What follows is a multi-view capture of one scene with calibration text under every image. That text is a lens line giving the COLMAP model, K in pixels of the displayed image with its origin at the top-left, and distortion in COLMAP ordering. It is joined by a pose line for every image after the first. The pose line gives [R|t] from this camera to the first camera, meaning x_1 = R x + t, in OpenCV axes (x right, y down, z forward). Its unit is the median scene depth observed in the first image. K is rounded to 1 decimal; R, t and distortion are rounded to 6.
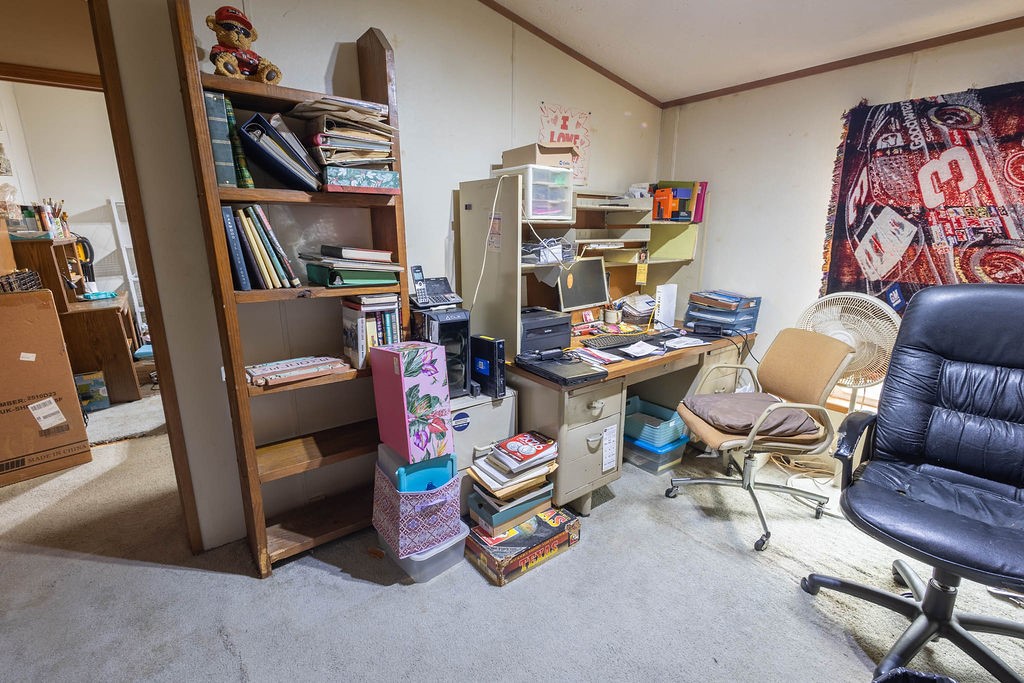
lens RADIAL K [[467.7, 0, 512.3], [0, 467.7, 343.1], [0, 0, 1]] dist [-0.001590, 0.000129]
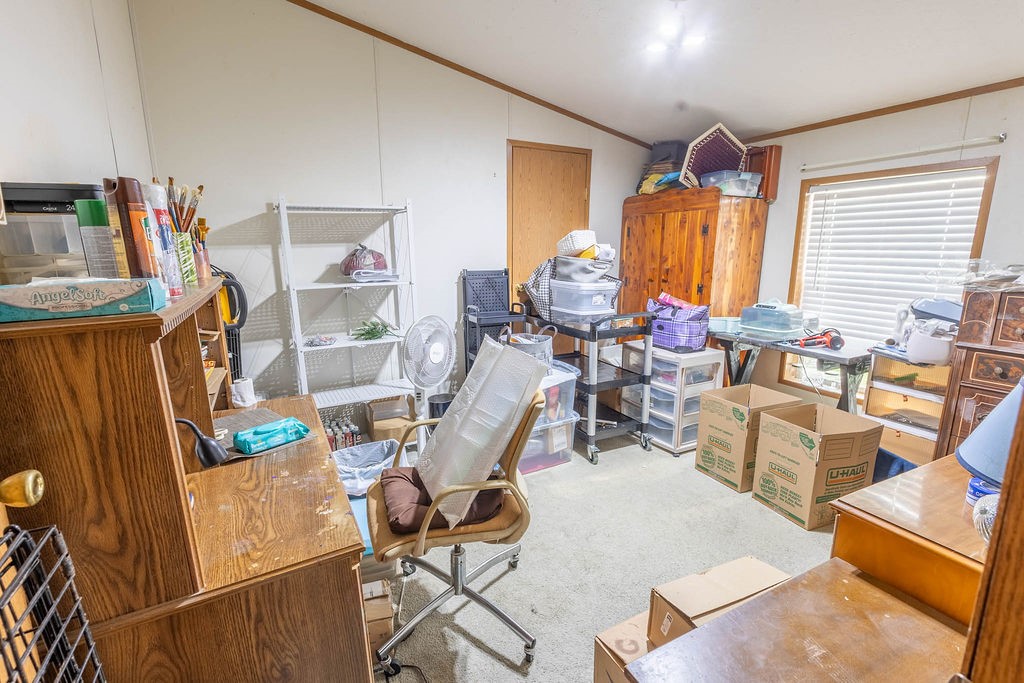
lens RADIAL K [[467.7, 0, 512.0], [0, 467.7, 343.8], [0, 0, 1]] dist [-0.001590, 0.000129]
pose [[0.987565, 0.033104, -0.153683, -0.724119], [-0.040022, 0.998310, -0.042139, -0.191702], [0.152028, 0.047766, 0.987221, 0.745450]]
